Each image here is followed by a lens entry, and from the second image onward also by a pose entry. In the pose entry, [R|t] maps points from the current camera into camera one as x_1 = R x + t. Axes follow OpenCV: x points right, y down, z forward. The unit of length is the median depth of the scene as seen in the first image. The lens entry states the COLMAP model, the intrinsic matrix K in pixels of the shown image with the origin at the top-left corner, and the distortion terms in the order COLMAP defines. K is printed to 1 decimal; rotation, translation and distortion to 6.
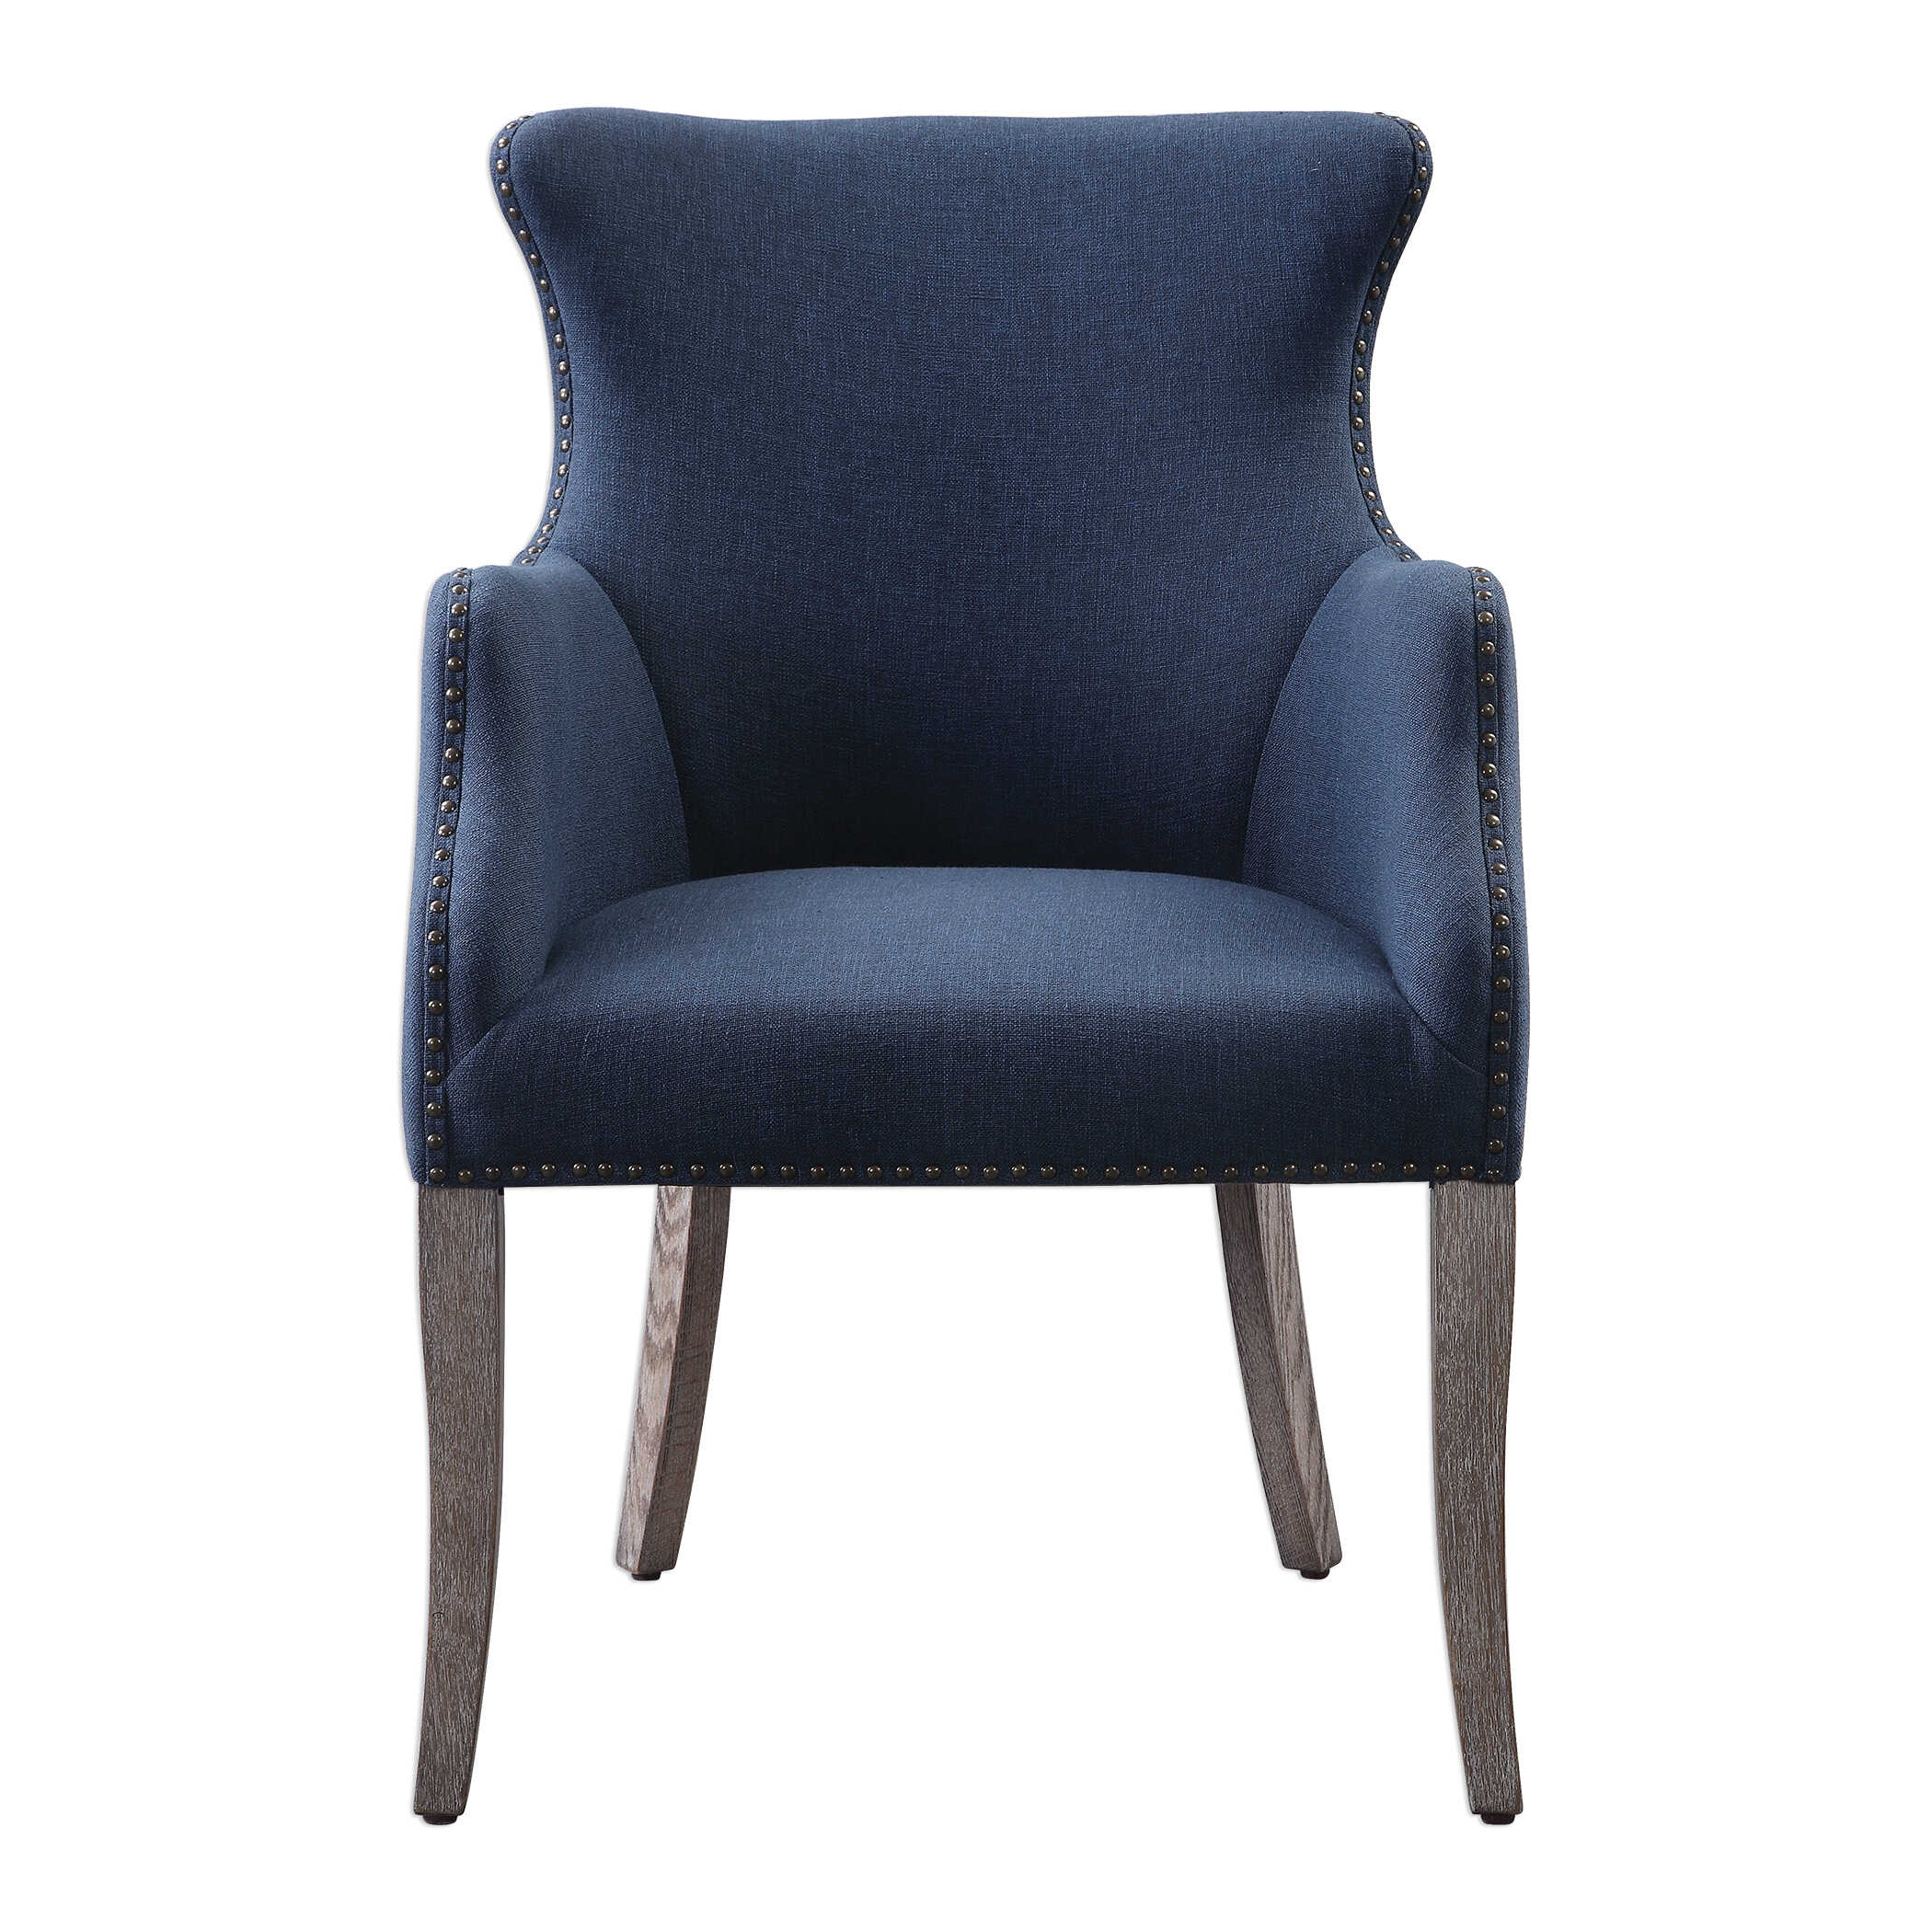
lens RADIAL K [[5082.3, 0, 966.0], [0, 5082.3, 966.0], [0, 0, 1]] dist [0.115739, 0.152088]
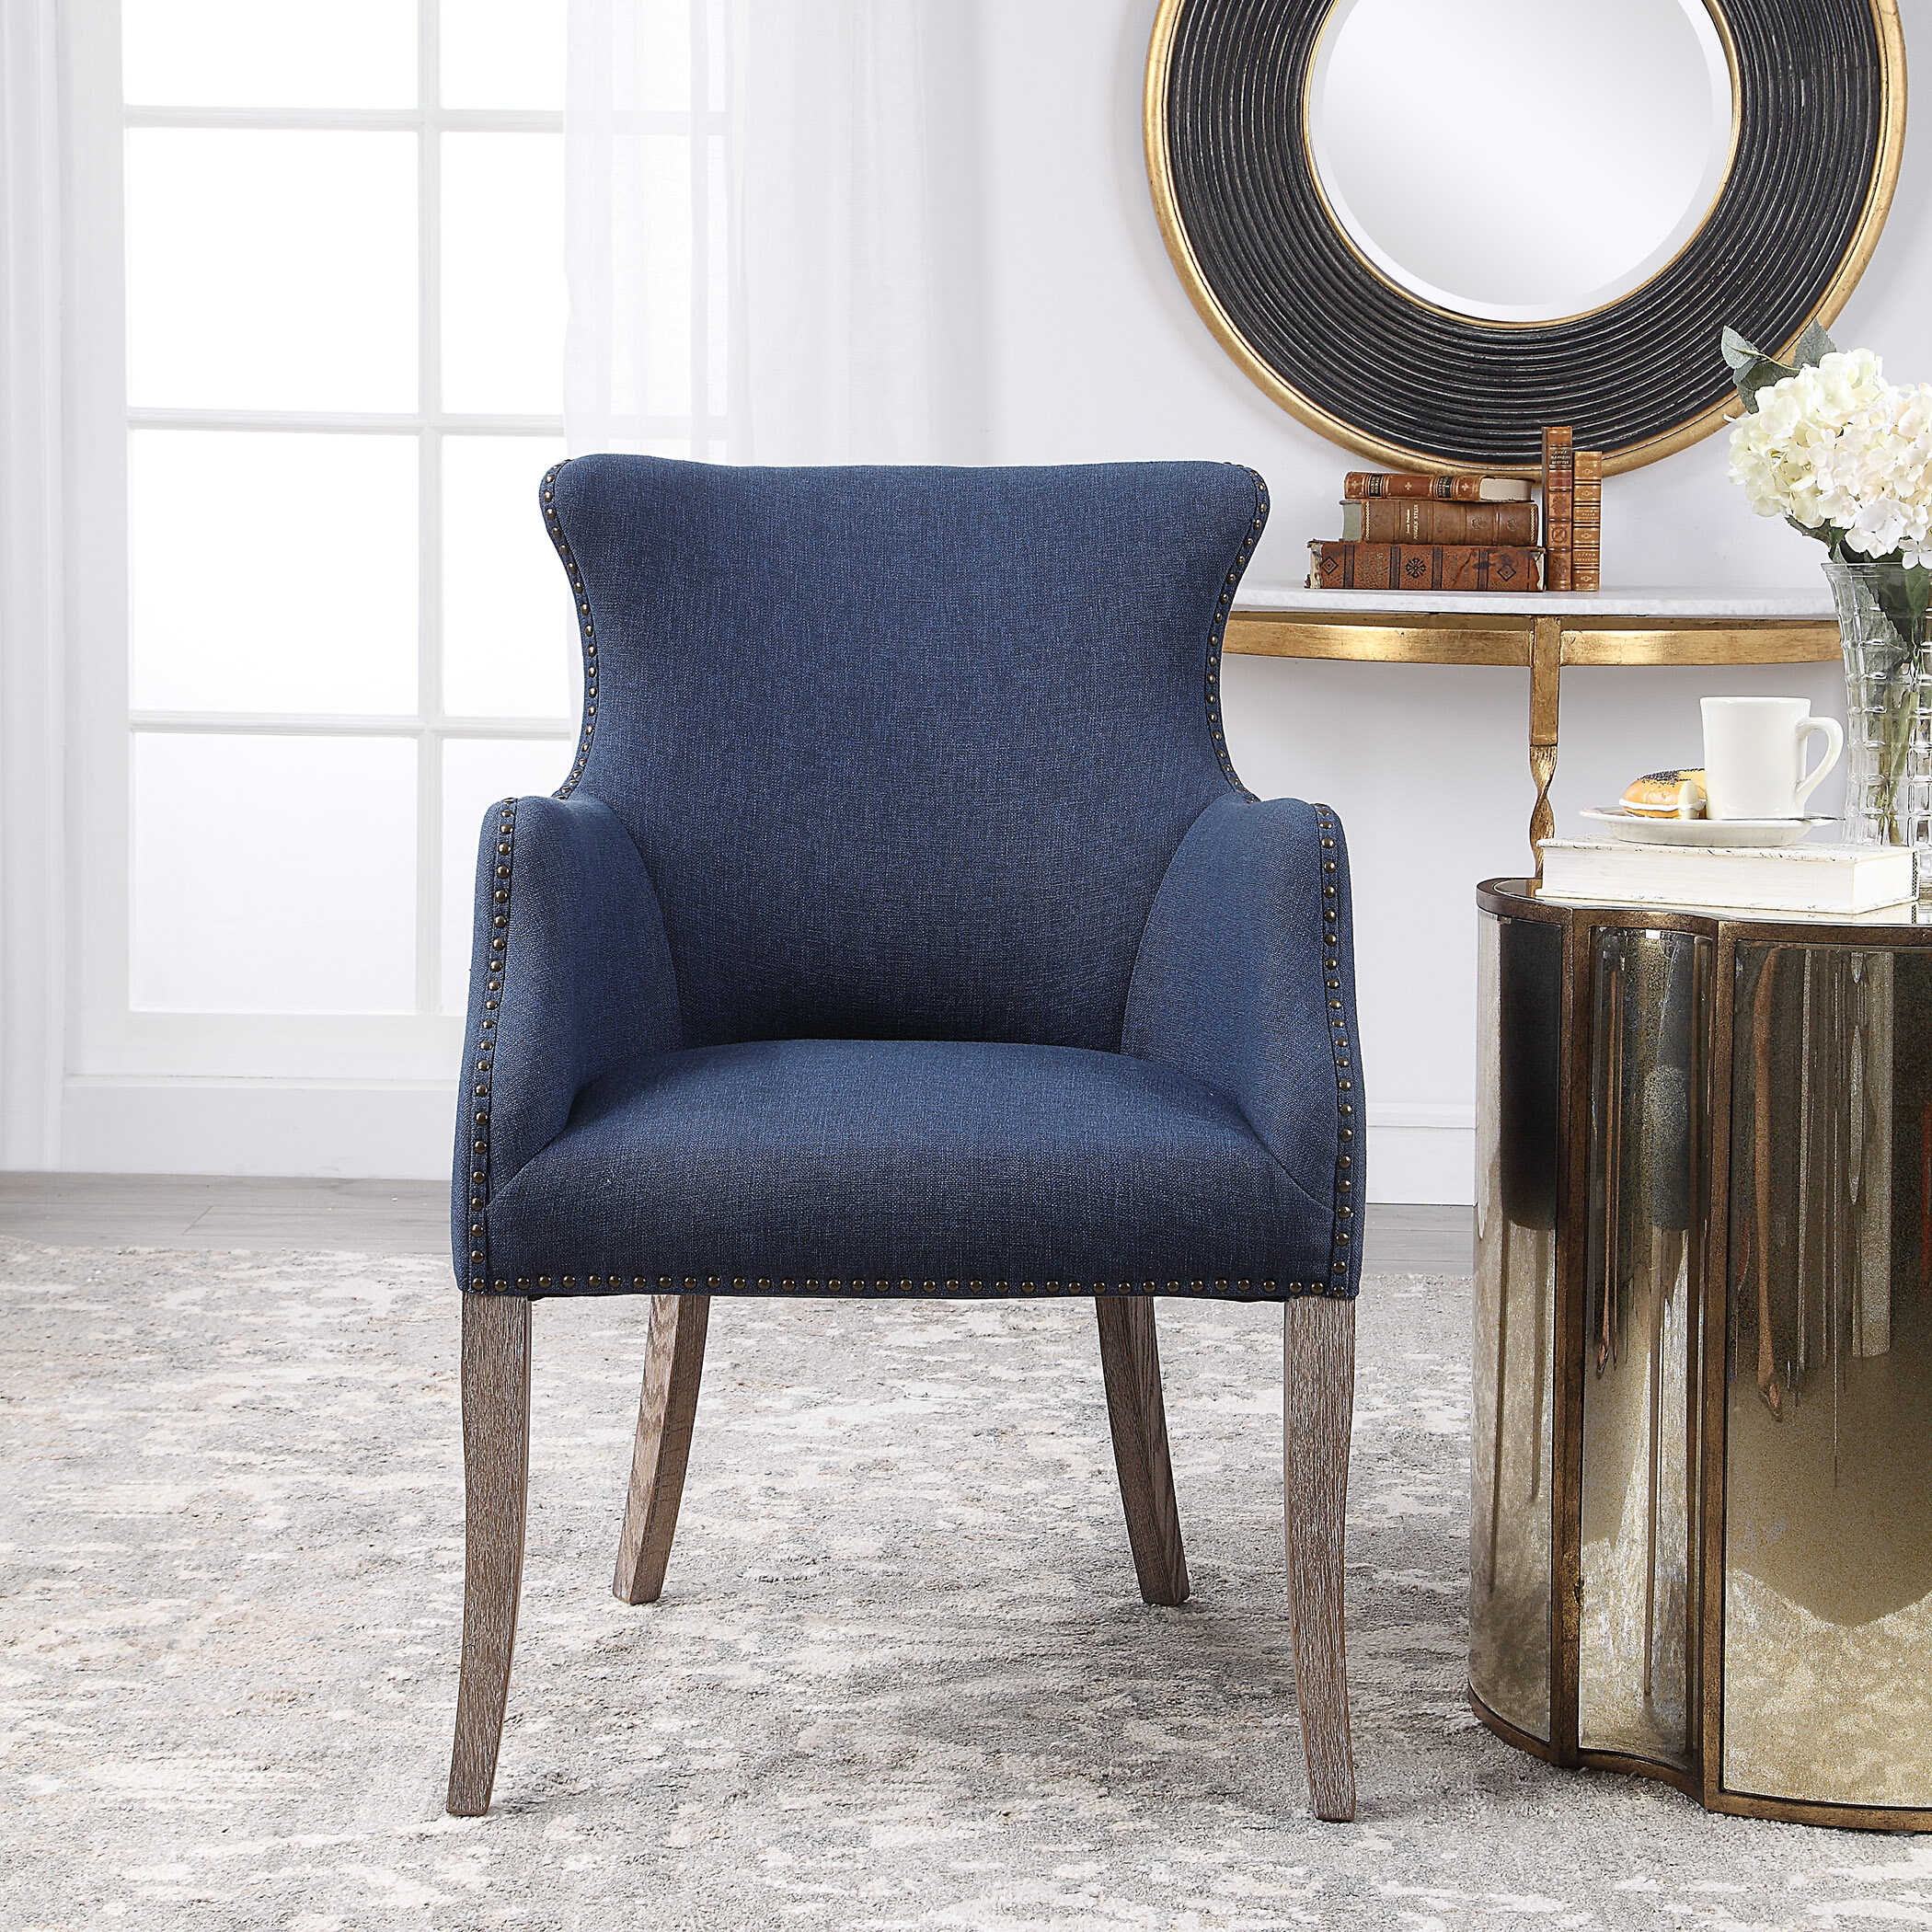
lens RADIAL K [[3488.2, 0, 967.9], [0, 3488.2, 784.3], [0, 0, 1]] dist [0.006515, 0.273842]
pose [[0.999358, 0.013391, 0.033245, -0.013396], [-0.009977, 0.994854, -0.100822, 0.004226], [-0.034424, 0.100426, 0.994349, 0.127589]]
